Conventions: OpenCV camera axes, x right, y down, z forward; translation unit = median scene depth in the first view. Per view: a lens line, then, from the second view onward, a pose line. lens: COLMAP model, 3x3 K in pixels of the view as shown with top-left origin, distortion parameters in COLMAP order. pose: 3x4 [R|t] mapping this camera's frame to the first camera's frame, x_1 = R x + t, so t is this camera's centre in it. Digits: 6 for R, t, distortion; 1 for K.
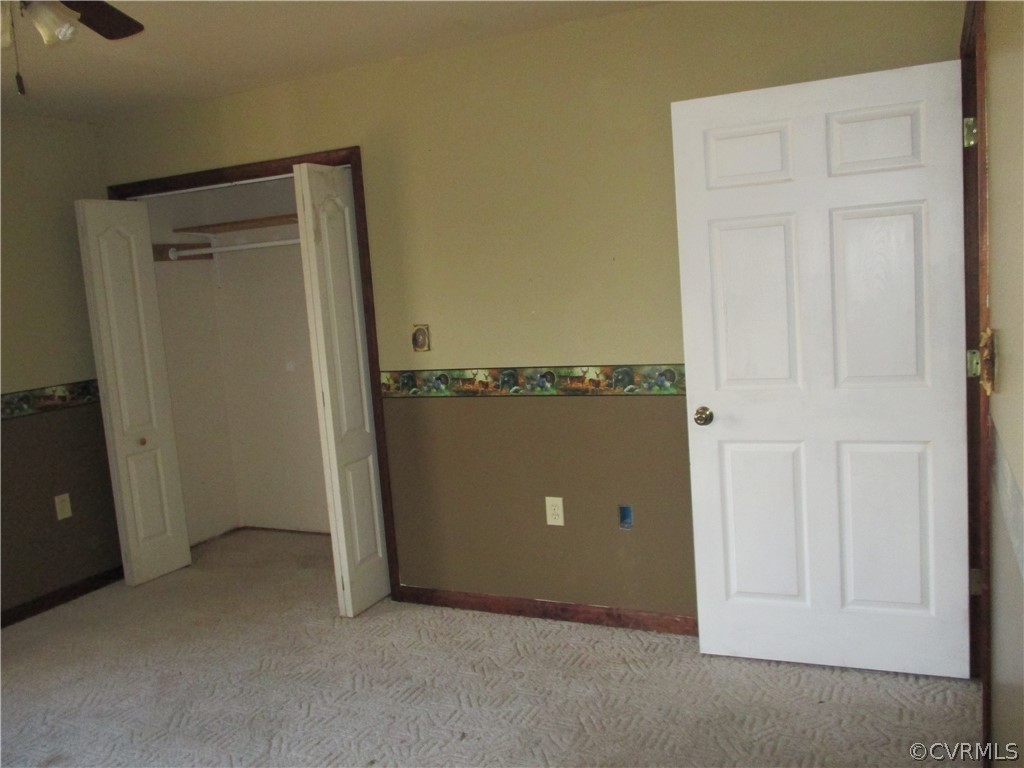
lens RADIAL K [[872.8, 0, 515.5], [0, 872.8, 392.2], [0, 0, 1]] dist [-0.004440, 0.006631]
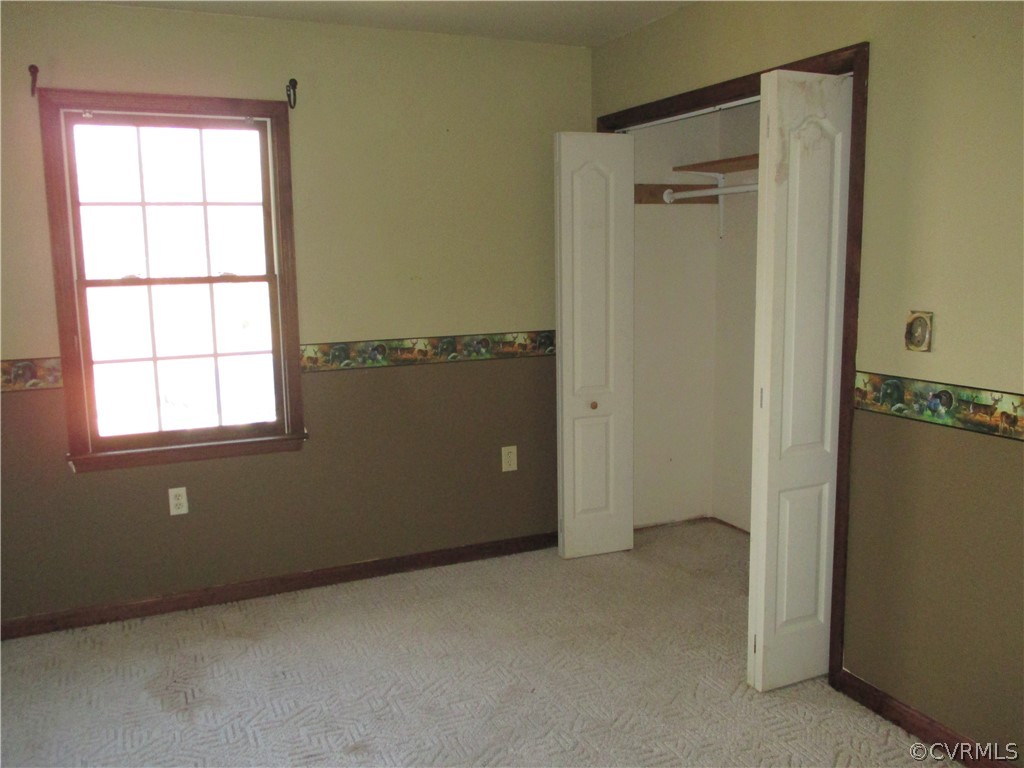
lens RADIAL K [[872.8, 0, 506.0], [0, 872.8, 384.2], [0, 0, 1]] dist [-0.004440, 0.006631]
pose [[0.765298, 0.159255, -0.623664, 0.068086], [-0.128157, 0.987210, 0.094827, -0.043381], [0.630789, 0.007356, 0.775920, 0.278920]]
